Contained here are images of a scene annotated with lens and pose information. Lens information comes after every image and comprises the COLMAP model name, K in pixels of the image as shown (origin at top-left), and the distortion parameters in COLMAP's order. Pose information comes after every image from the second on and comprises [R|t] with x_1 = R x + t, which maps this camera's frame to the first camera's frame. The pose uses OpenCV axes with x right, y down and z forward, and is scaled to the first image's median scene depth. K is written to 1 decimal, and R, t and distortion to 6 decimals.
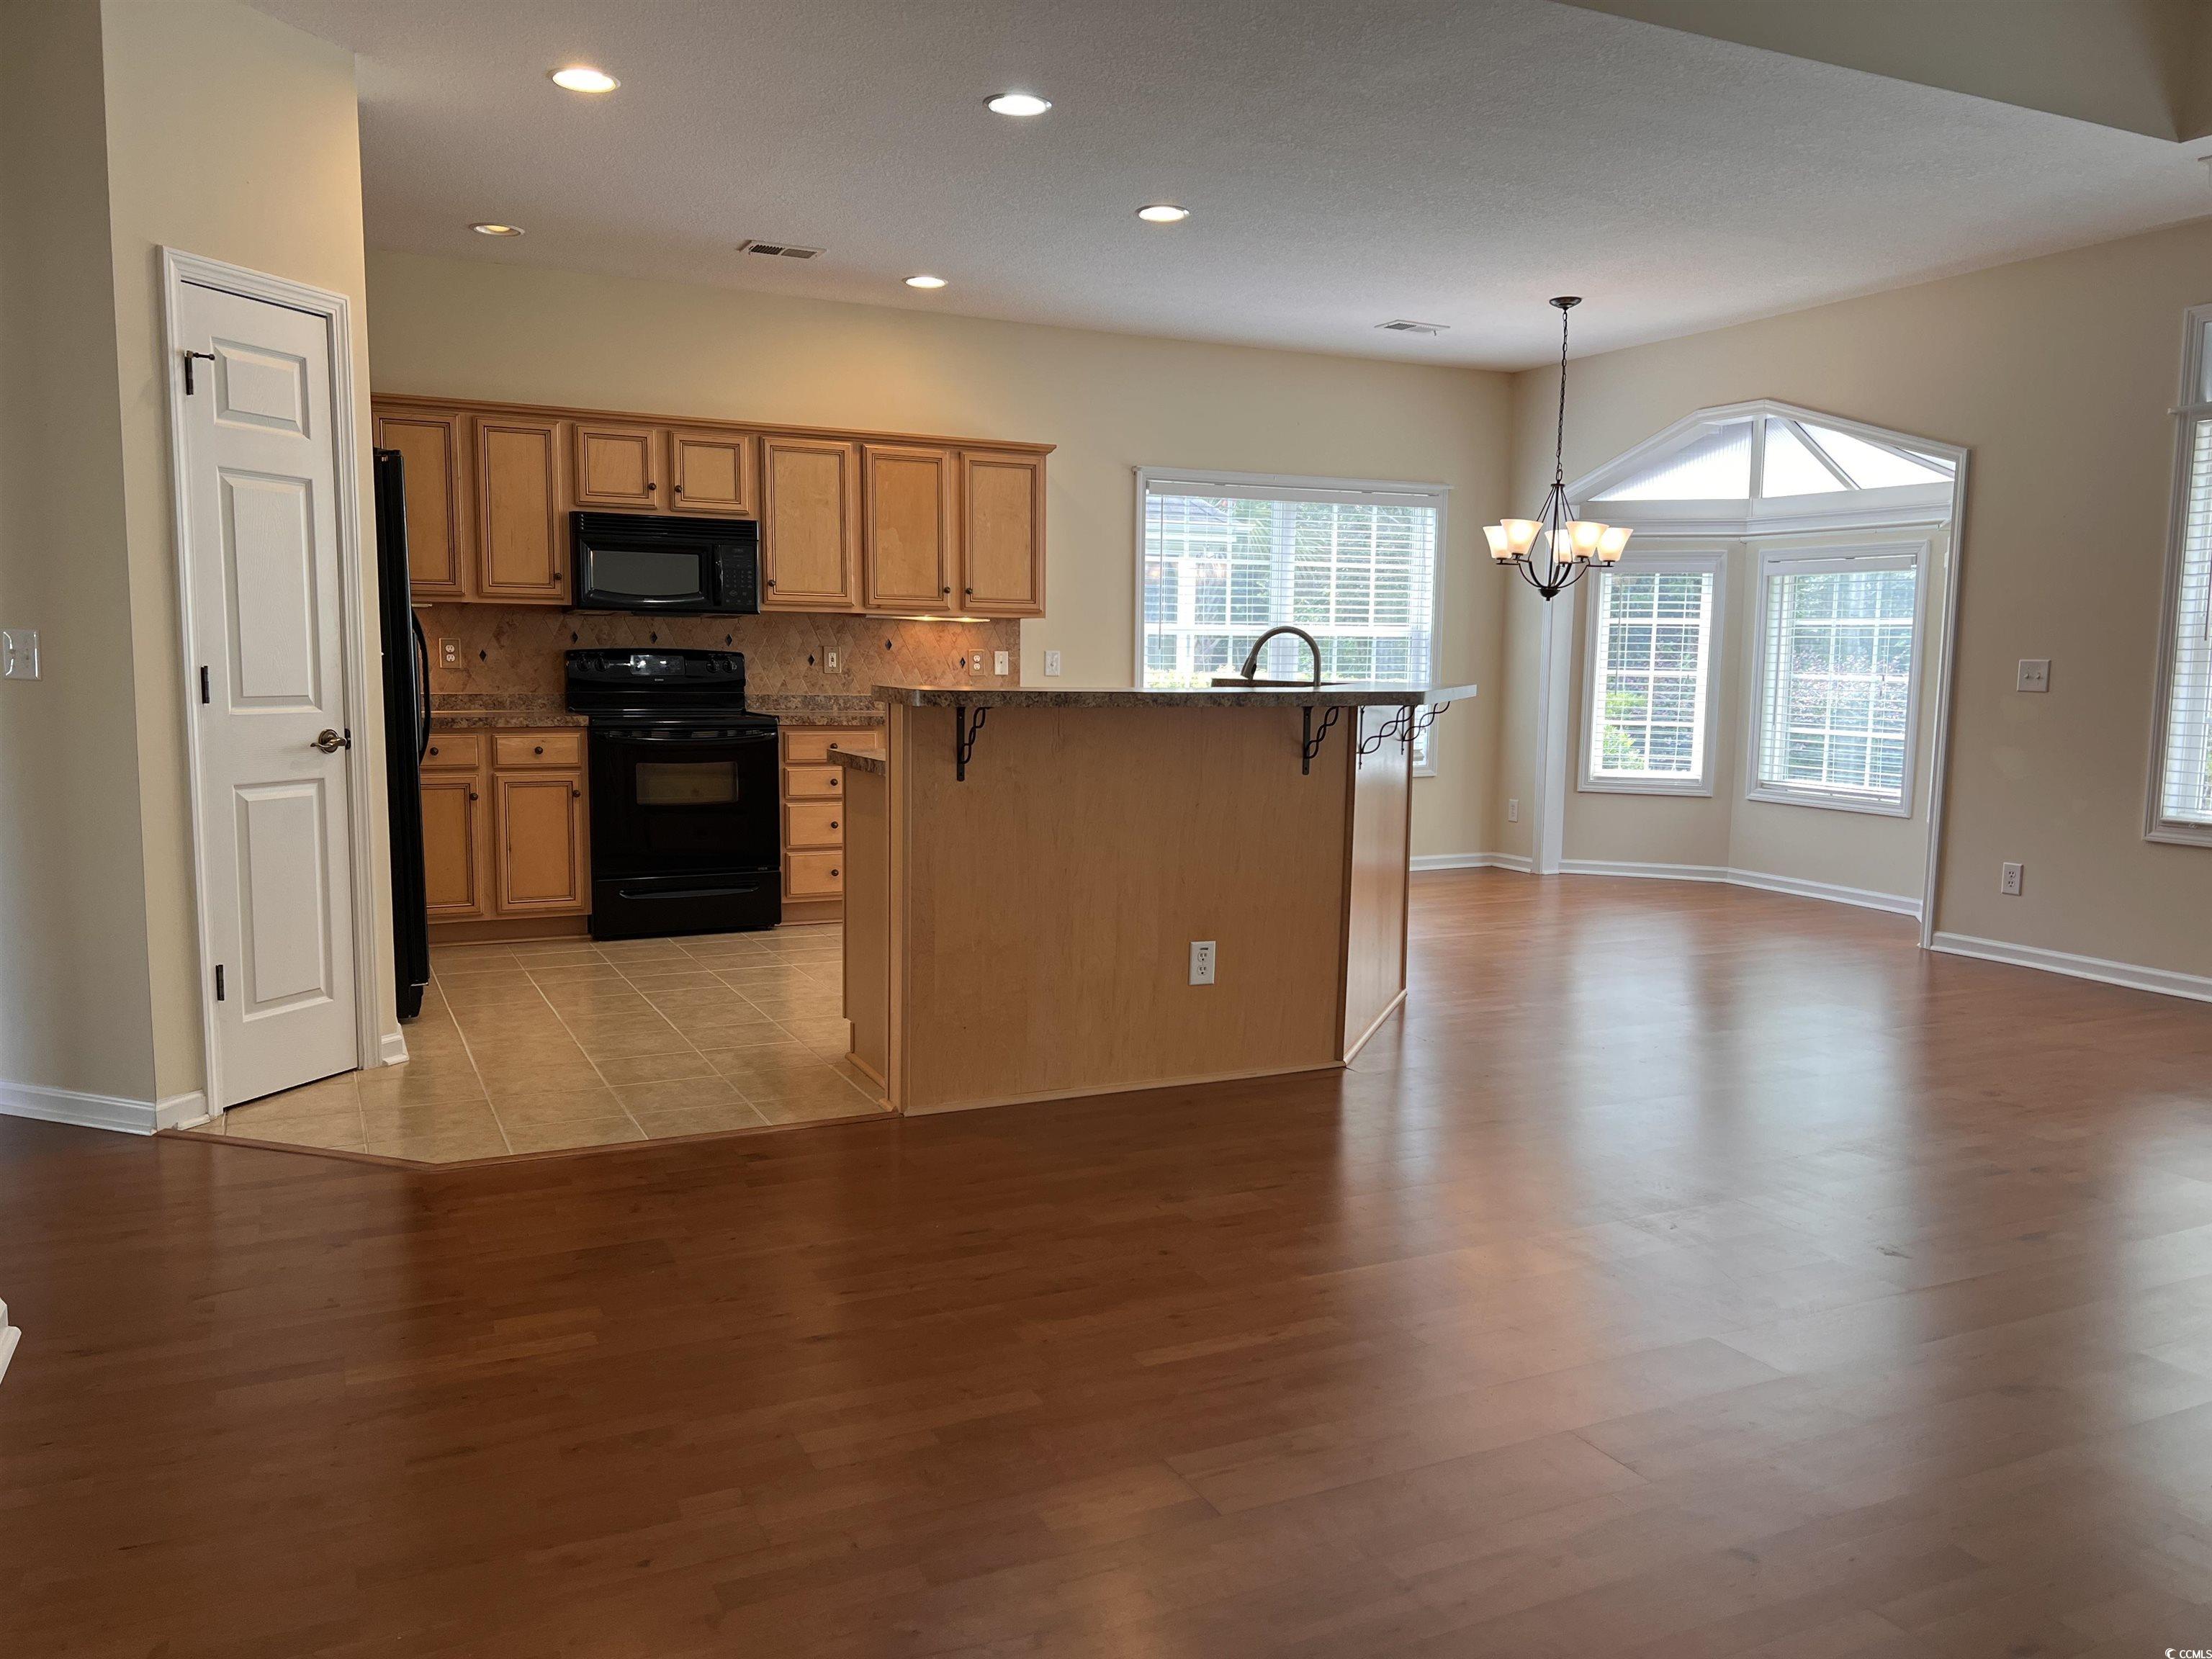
lens RADIAL K [[1654.6, 0, 1125.3], [0, 1654.6, 845.0], [0, 0, 1]] dist [0.074393, -0.095365]
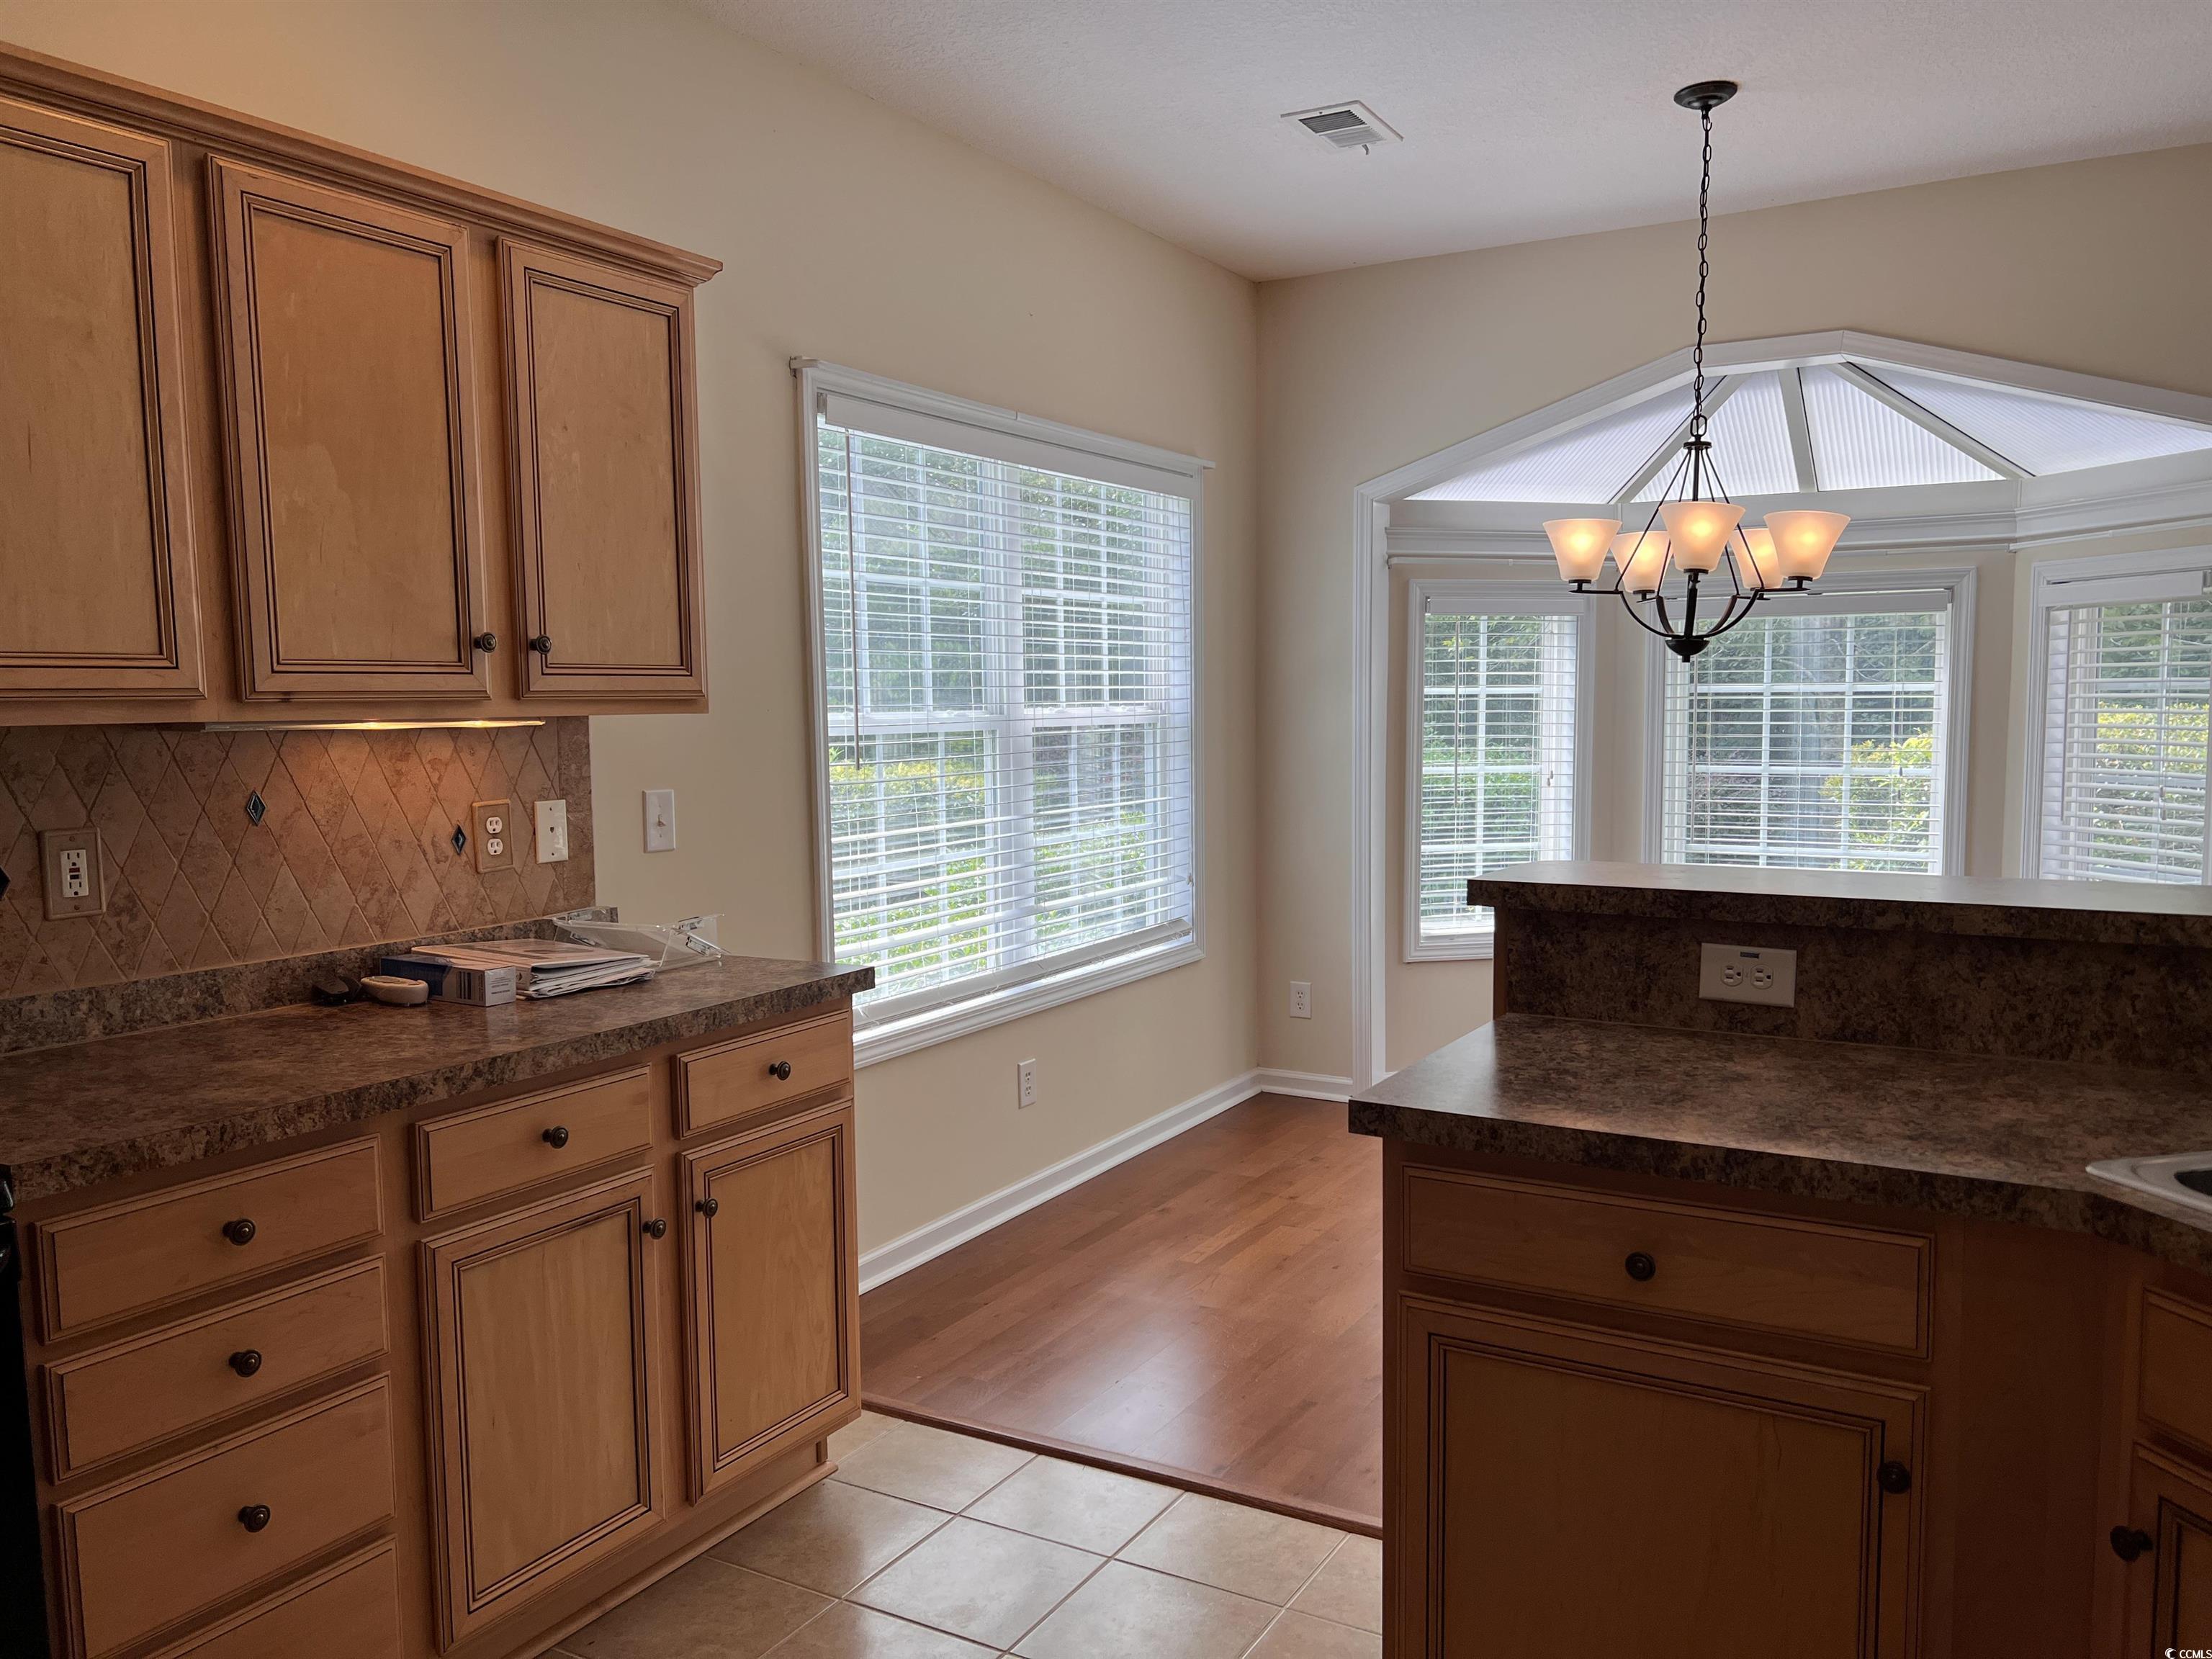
lens RADIAL K [[1654.6, 0, 1112.2], [0, 1654.6, 843.9], [0, 0, 1]] dist [0.074393, -0.095365]
pose [[0.833762, -0.069519, 0.547730, -0.194222], [0.084229, 0.996445, -0.001743, -0.104950], [-0.545662, 0.047587, 0.836653, 0.667805]]
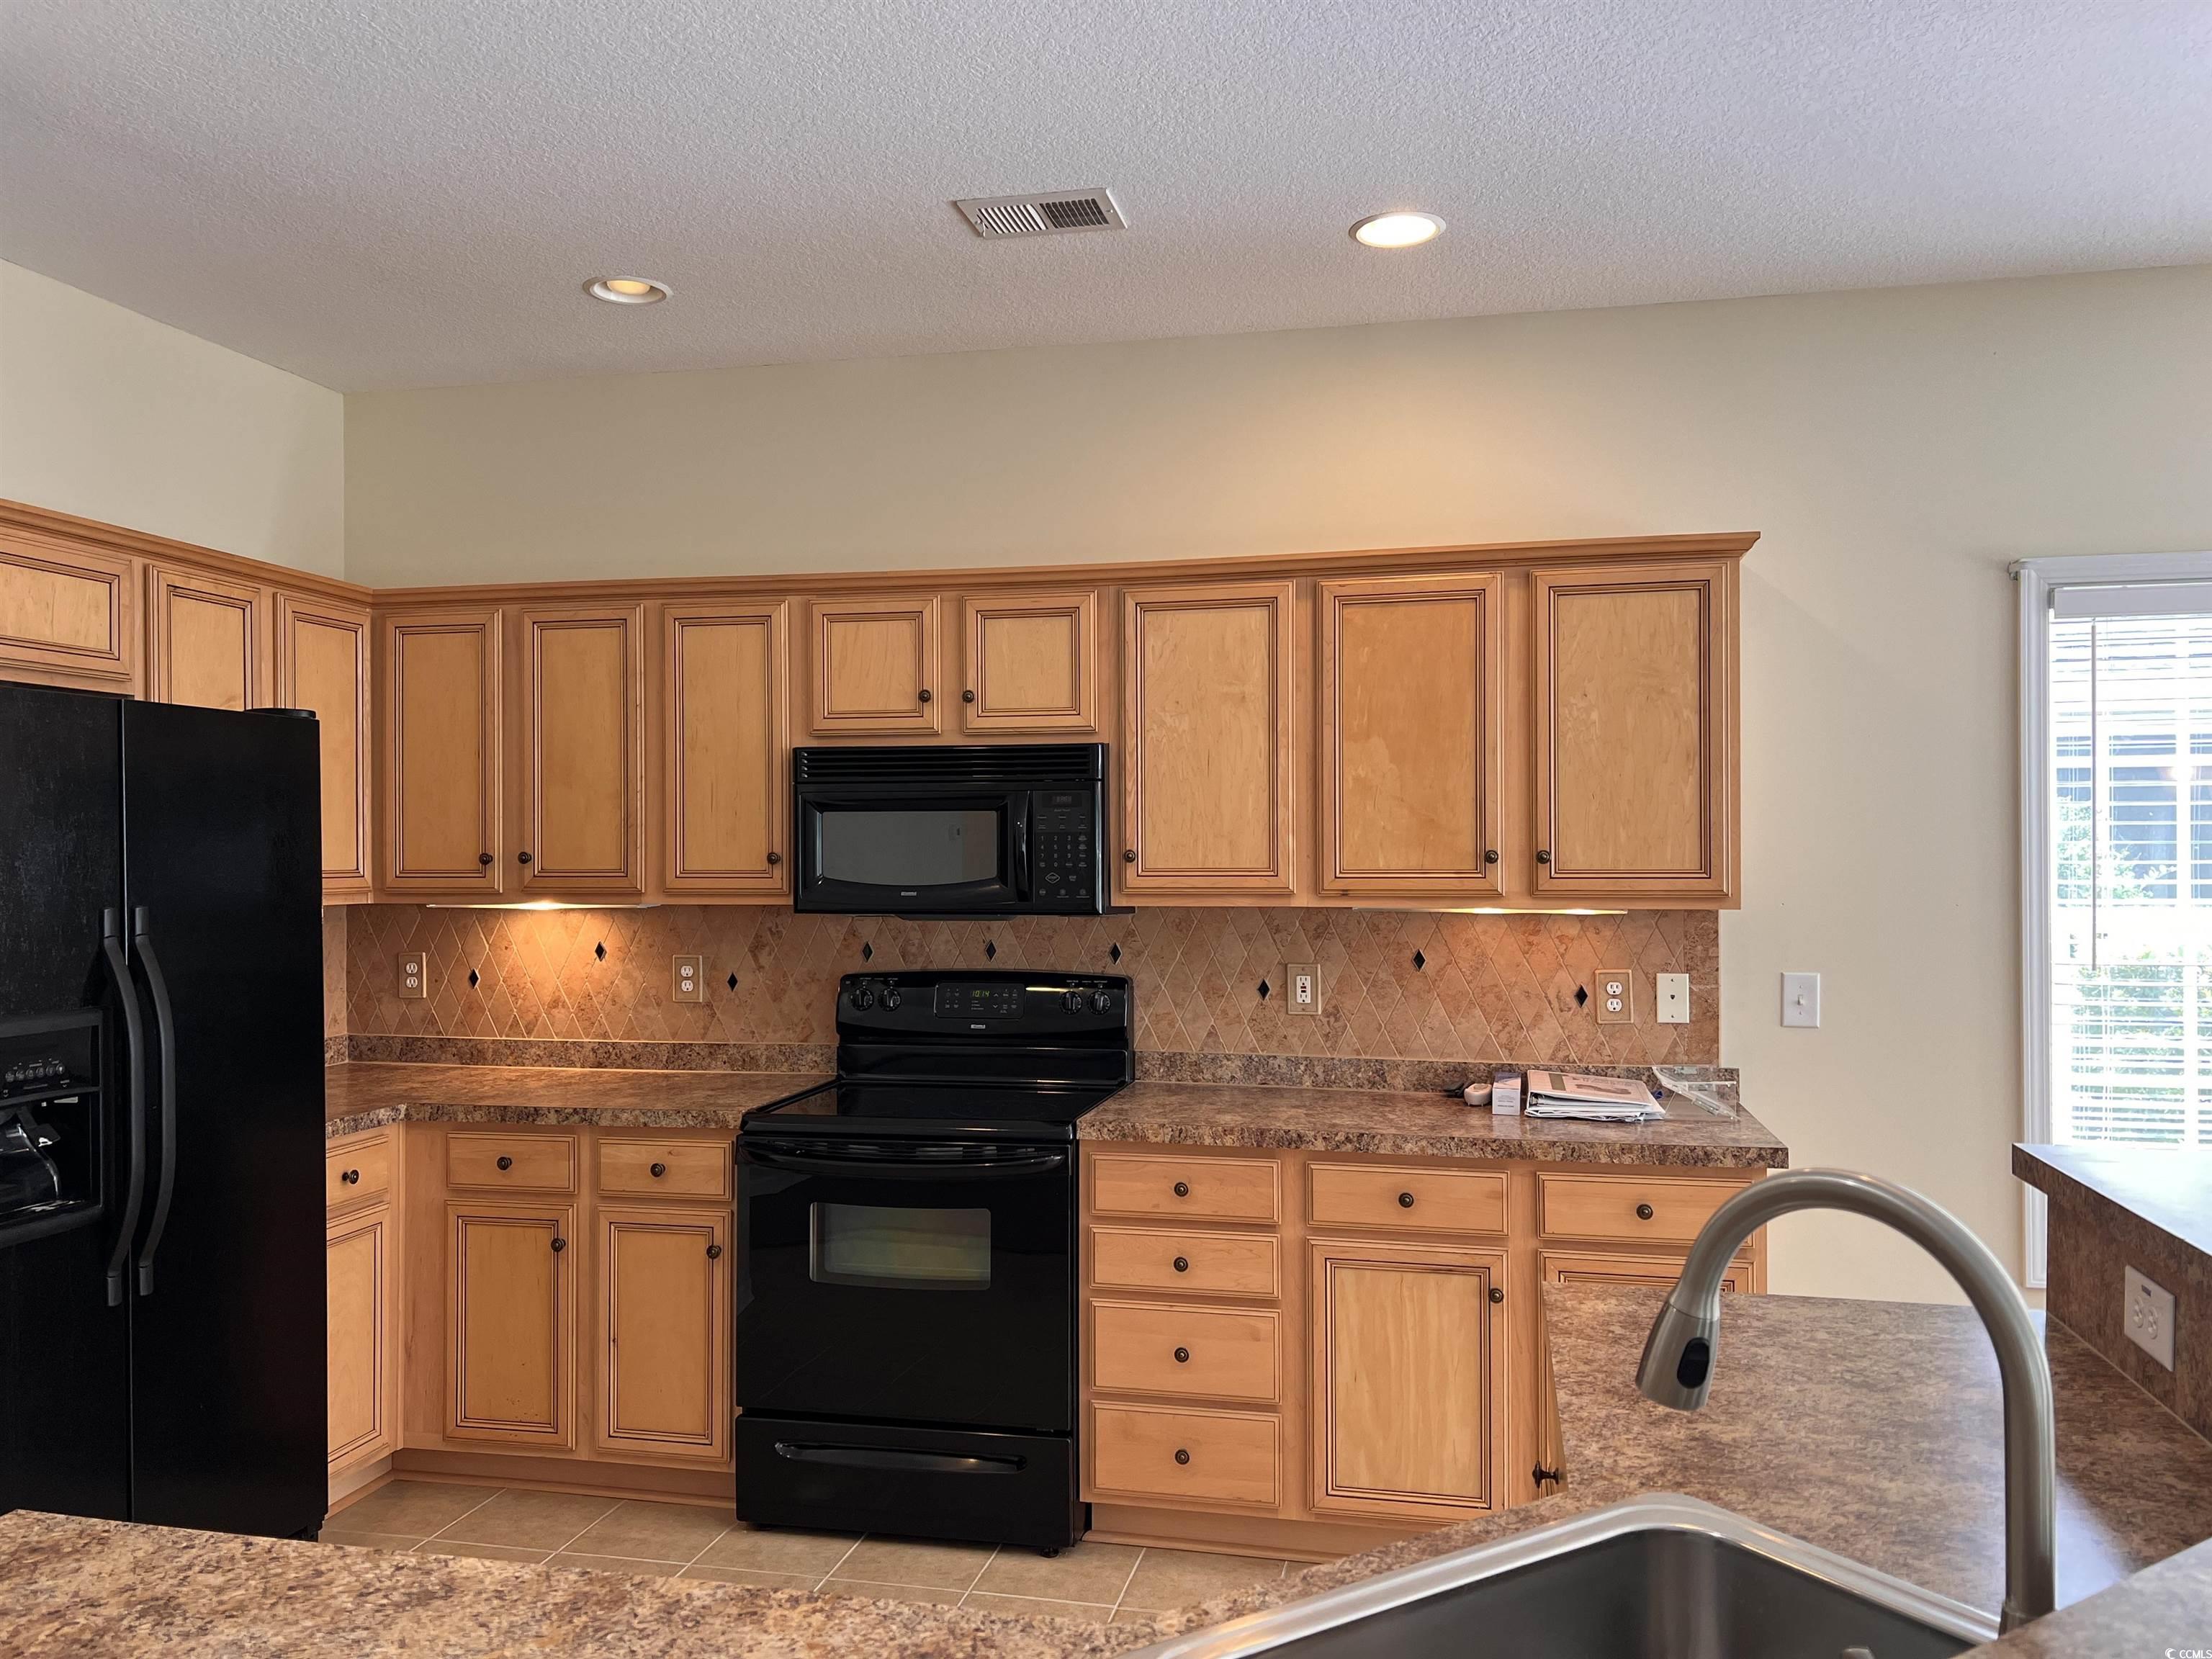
lens RADIAL K [[1654.6, 0, 1109.7], [0, 1654.6, 840.0], [0, 0, 1]] dist [0.074393, -0.095365]
pose [[0.777095, -0.017438, -0.629142, 0.110356], [-0.060355, 0.992944, -0.102071, -0.105888], [0.626483, 0.117291, 0.770559, 0.576183]]
